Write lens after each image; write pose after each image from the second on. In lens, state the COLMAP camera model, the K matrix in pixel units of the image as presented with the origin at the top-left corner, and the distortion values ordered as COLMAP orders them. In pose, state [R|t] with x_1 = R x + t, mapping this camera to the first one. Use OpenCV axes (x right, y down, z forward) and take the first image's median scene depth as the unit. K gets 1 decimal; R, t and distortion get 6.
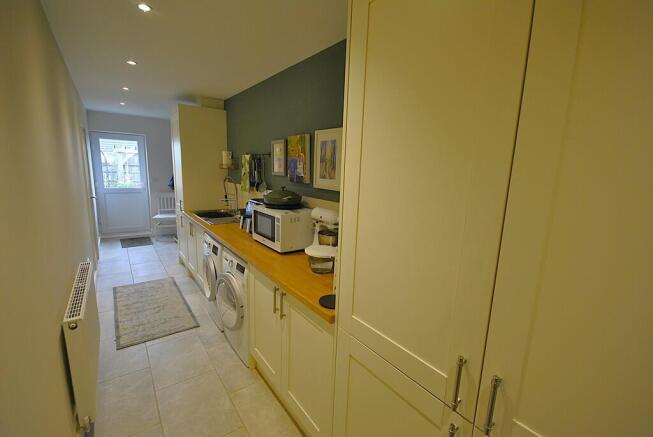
lens RADIAL K [[287.8, 0, 329.6], [0, 287.8, 218.5], [0, 0, 1]] dist [-0.002826, -0.001124]
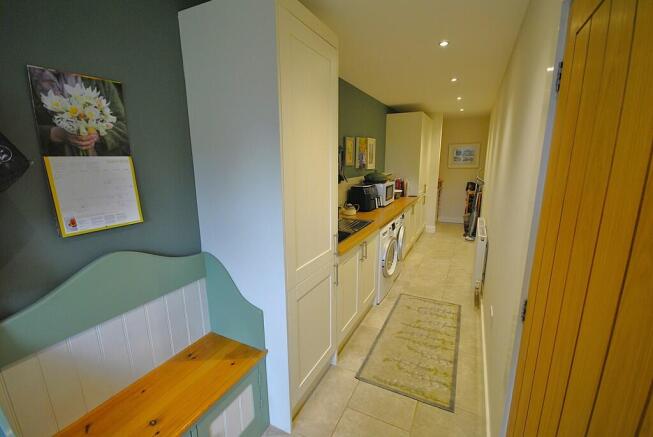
lens RADIAL K [[287.8, 0, 329.3], [0, 287.8, 219.6], [0, 0, 1]] dist [-0.002826, -0.001124]
pose [[-0.453470, -0.225784, 0.862198, -1.248317], [0.148497, 0.934719, 0.322877, -0.341177], [-0.878814, 0.274449, -0.390339, 1.596374]]
